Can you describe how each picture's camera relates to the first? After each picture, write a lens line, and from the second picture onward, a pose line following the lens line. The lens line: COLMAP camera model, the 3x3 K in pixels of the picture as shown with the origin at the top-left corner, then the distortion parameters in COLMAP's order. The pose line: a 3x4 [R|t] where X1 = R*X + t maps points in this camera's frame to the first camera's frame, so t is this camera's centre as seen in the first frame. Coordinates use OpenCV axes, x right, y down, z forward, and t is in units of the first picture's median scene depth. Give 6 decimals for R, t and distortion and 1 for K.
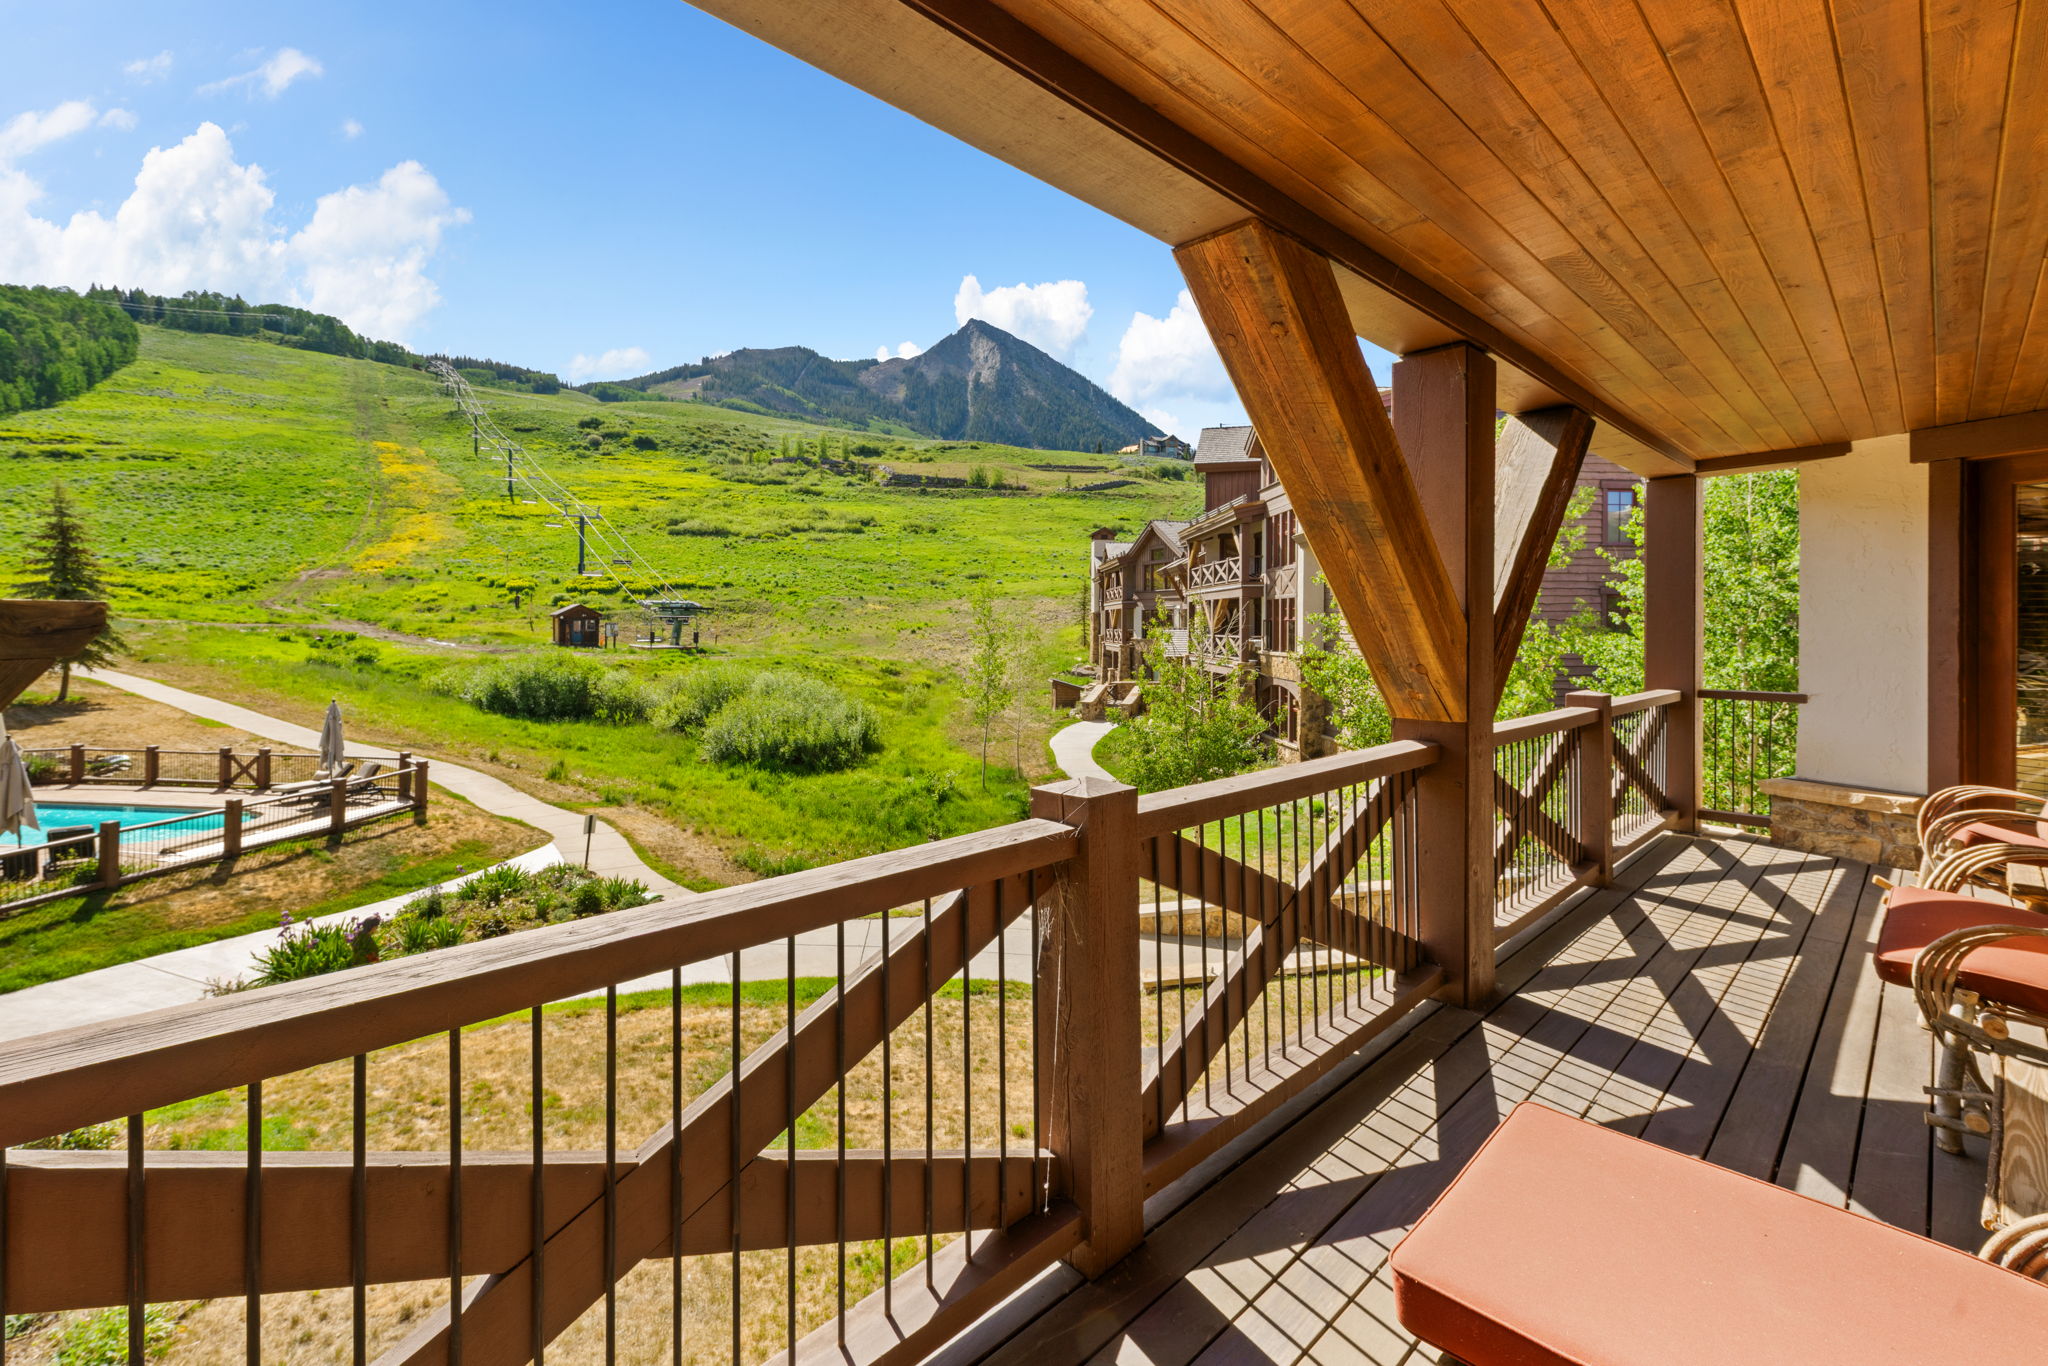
lens RADIAL K [[825.8, 0, 1016.9], [0, 825.8, 680.1], [0, 0, 1]] dist [0.013929, -0.006060]
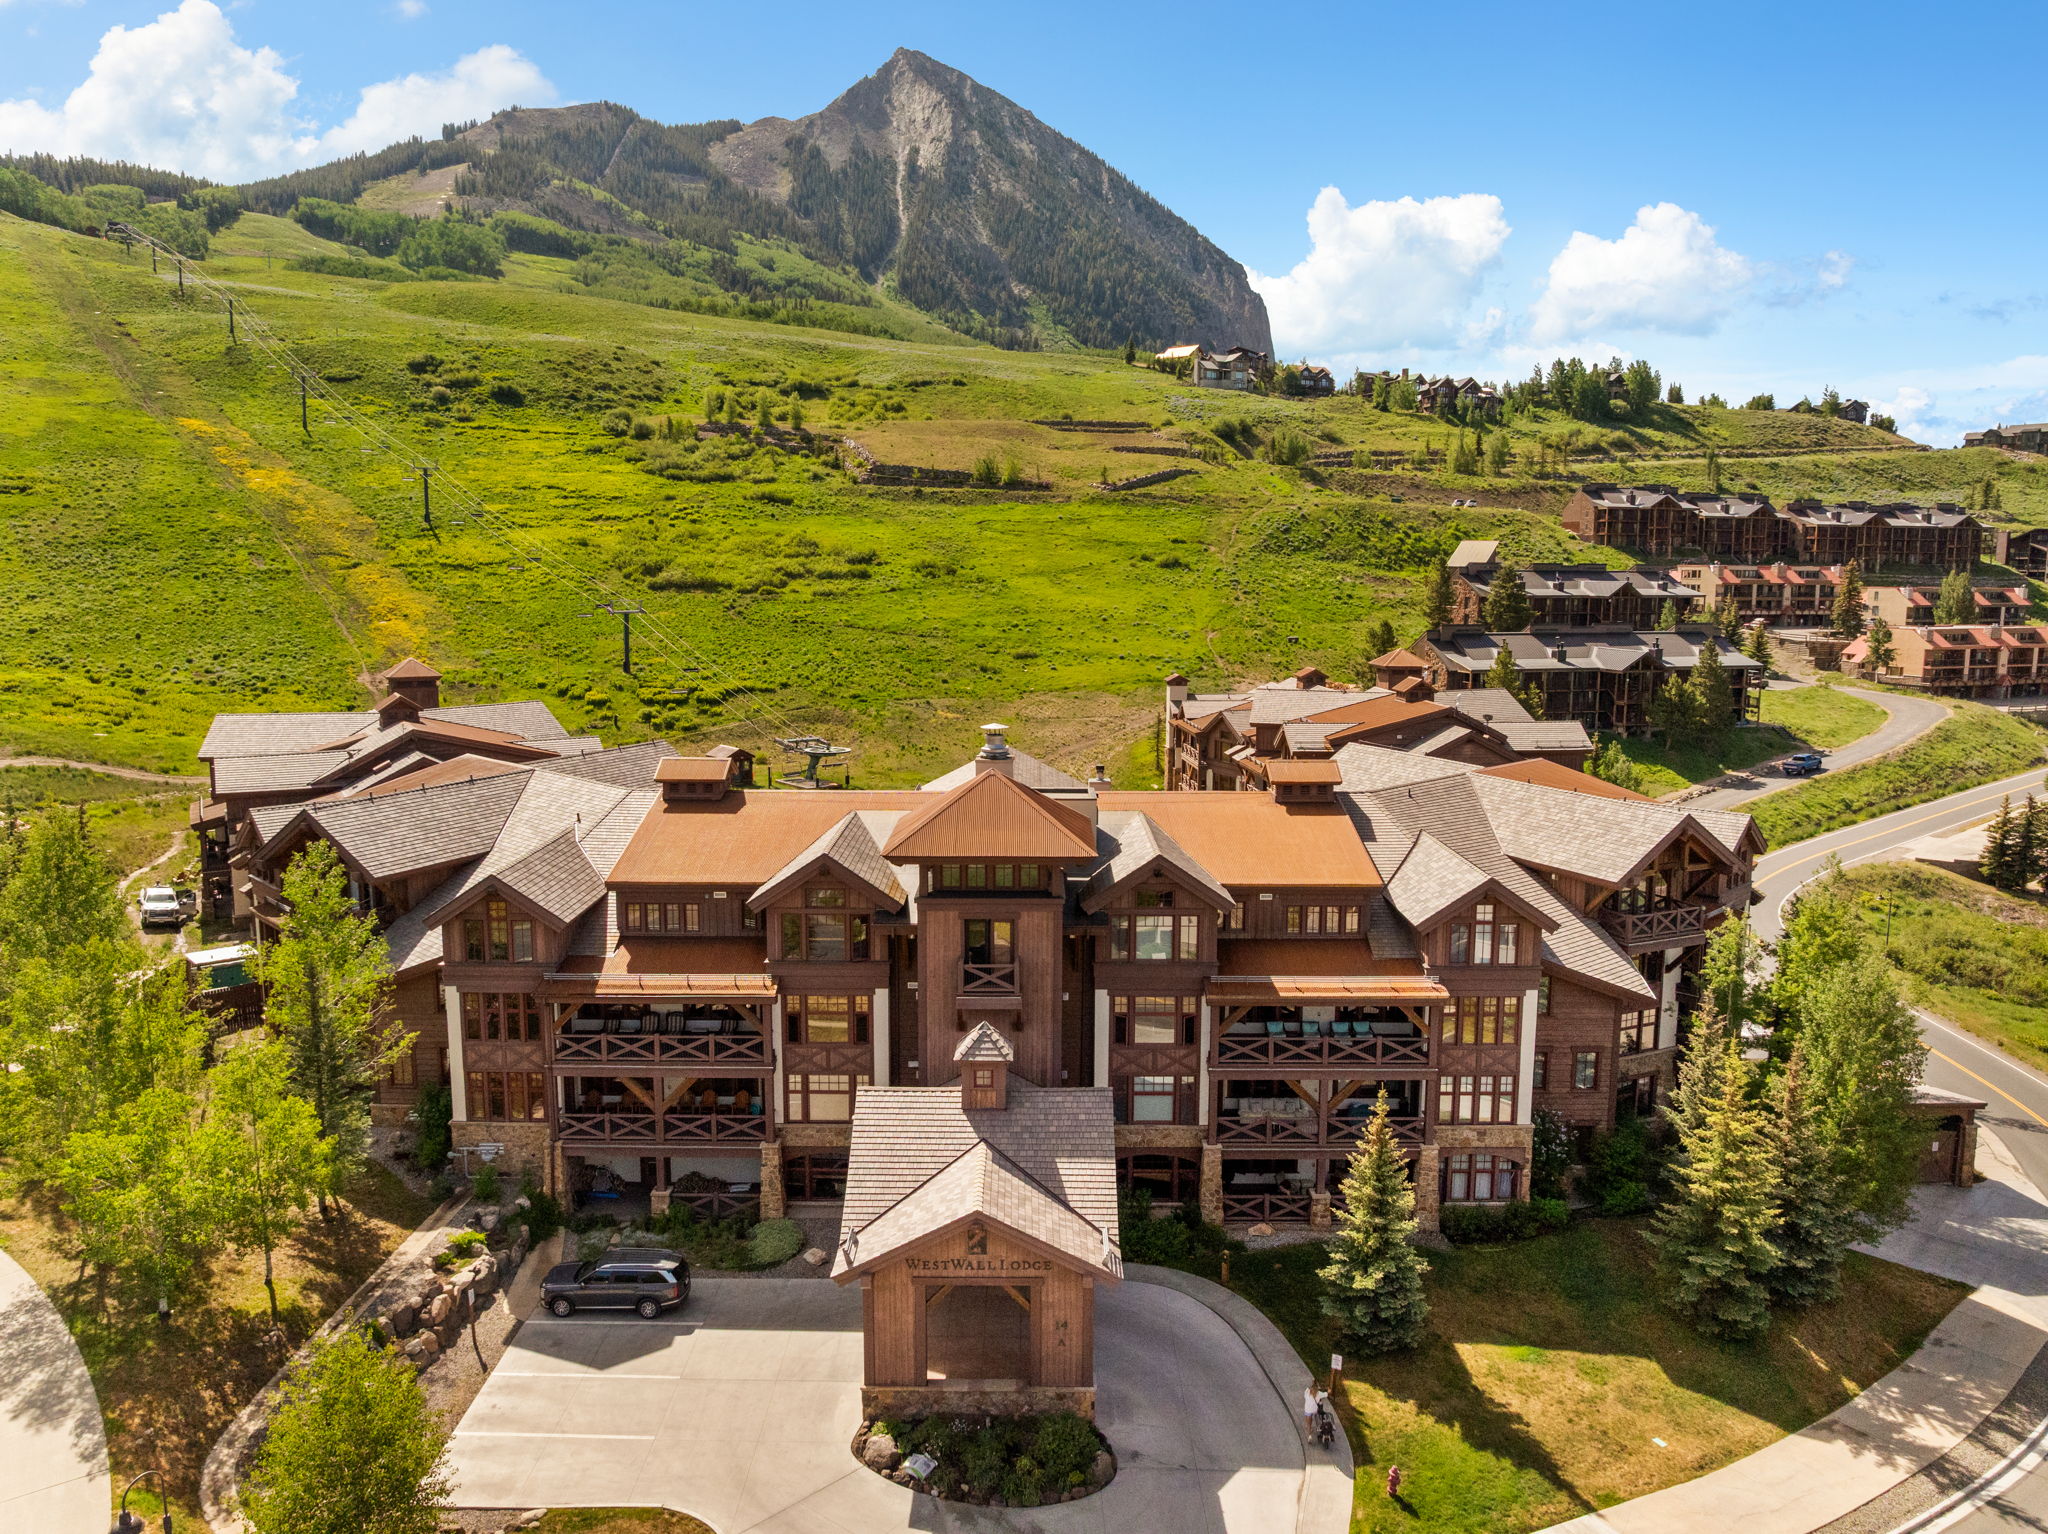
lens RADIAL K [[1439.2, 0, 1035.7], [0, 1439.2, 760.4], [0, 0, 1]] dist [-0.039294, -0.001368]
pose [[0.999030, -0.004528, 0.043805, -0.045173], [0.001590, 0.997761, 0.066862, -0.049549], [-0.044010, -0.066728, 0.996800, -0.248637]]
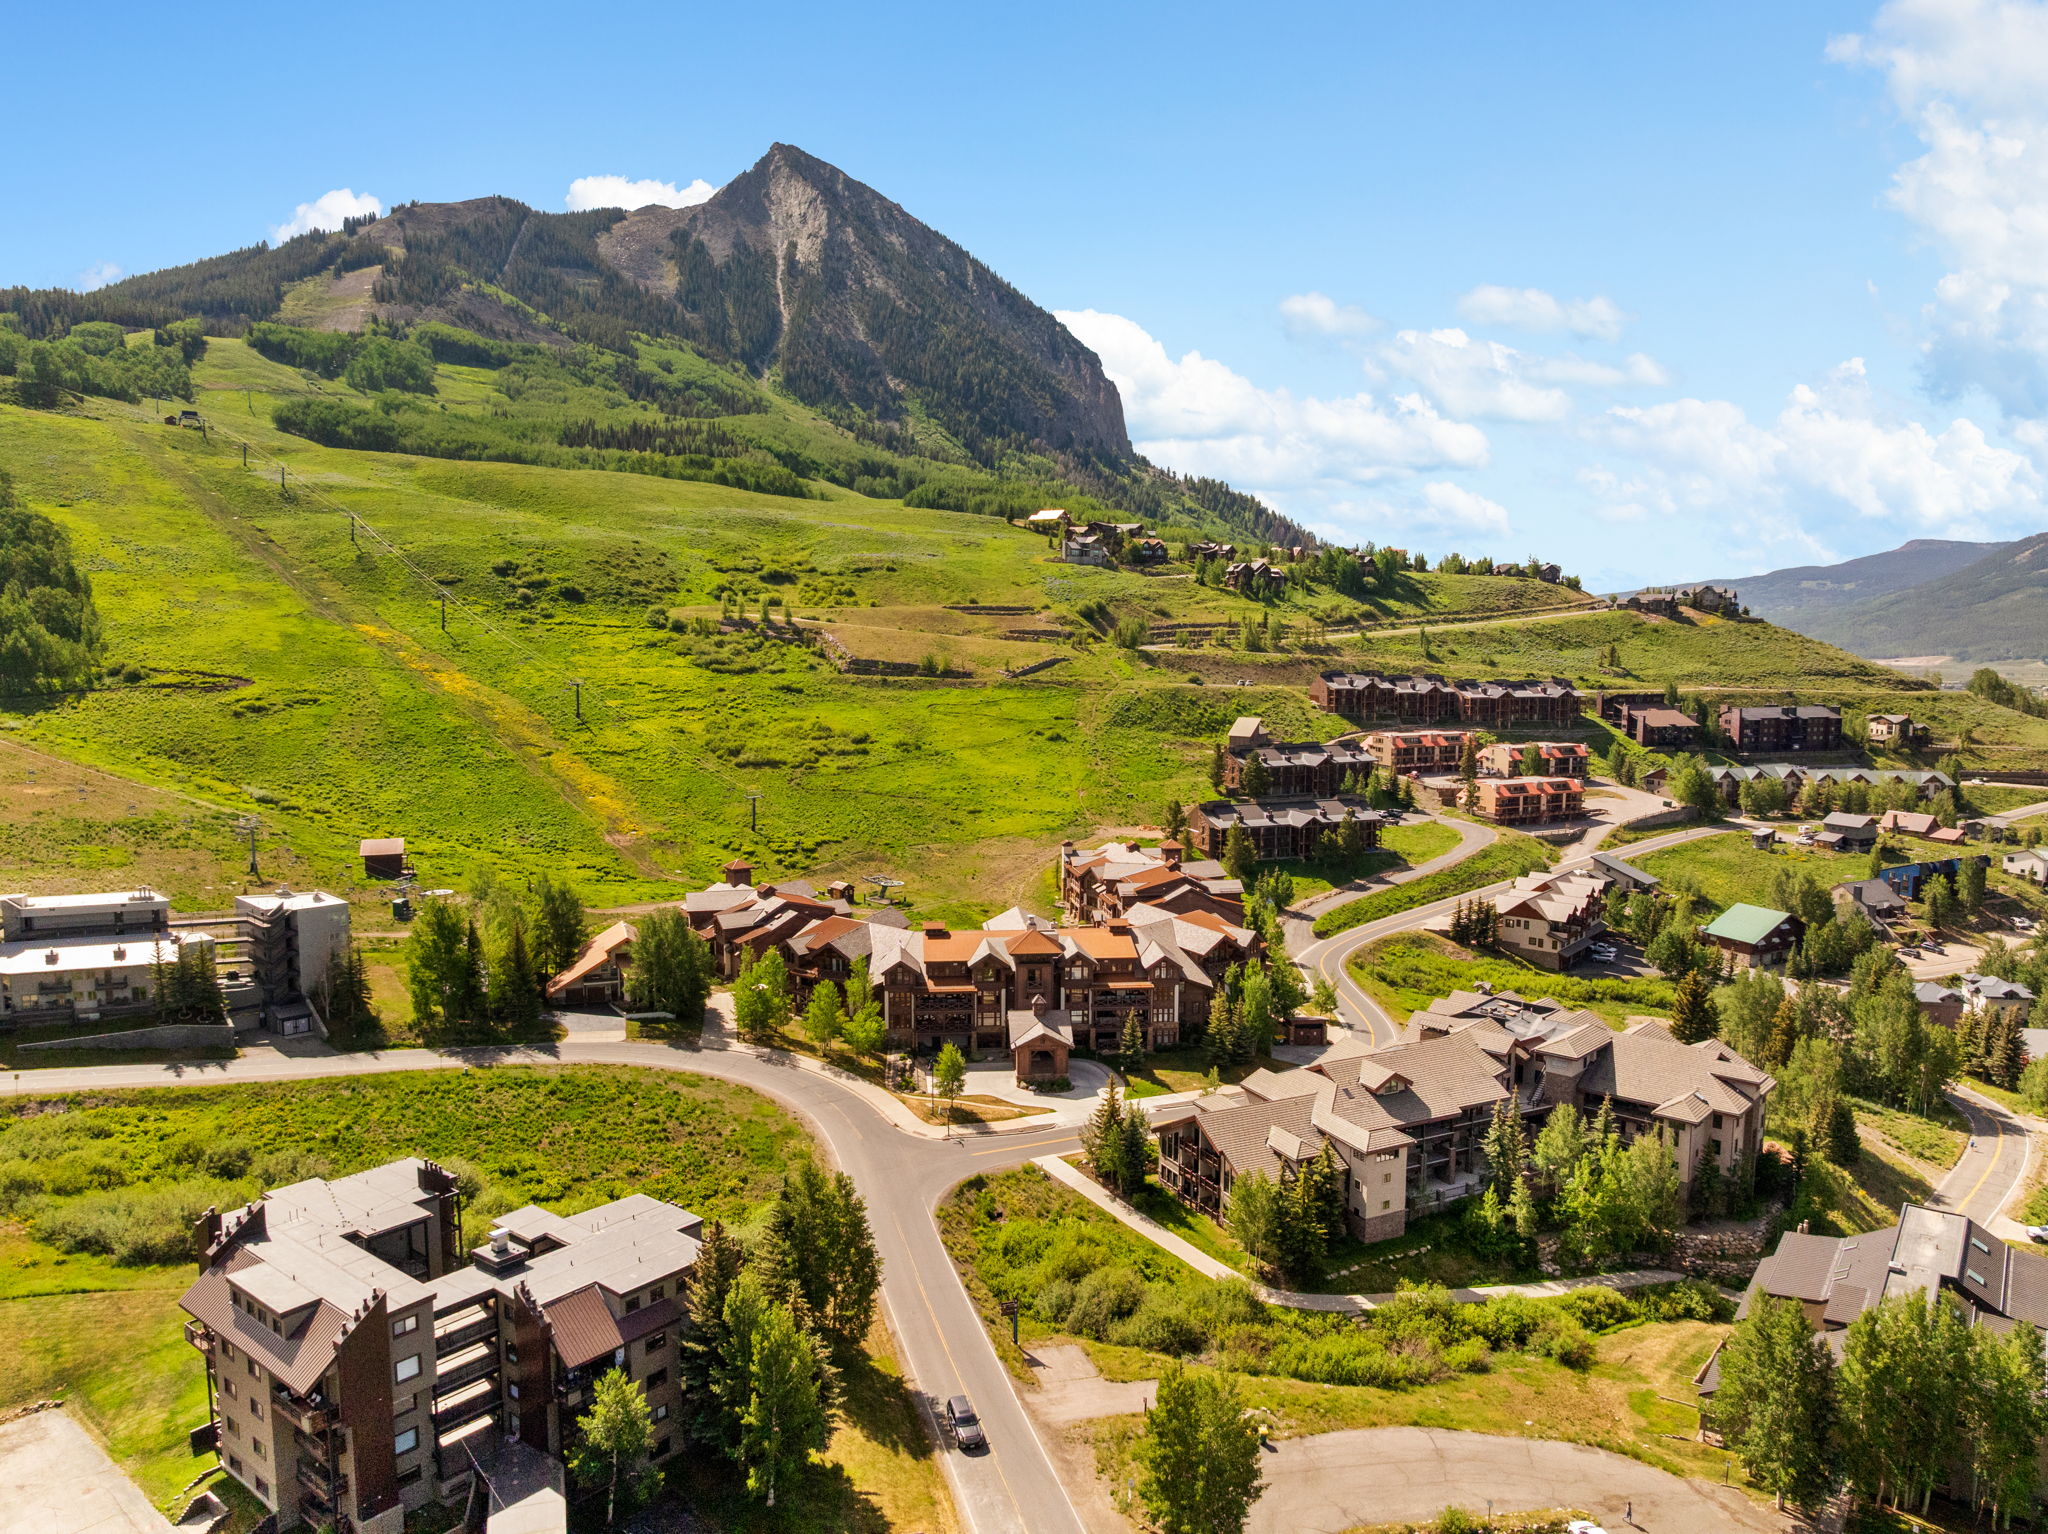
lens RADIAL K [[1439.2, 0, 1035.7], [0, 1439.2, 760.4], [0, 0, 1]] dist [-0.039294, -0.001368]
pose [[0.990120, -0.012711, 0.139648, -0.131311], [0.007382, 0.999227, 0.038614, -0.138012], [-0.140031, -0.037201, 0.989448, -0.714942]]
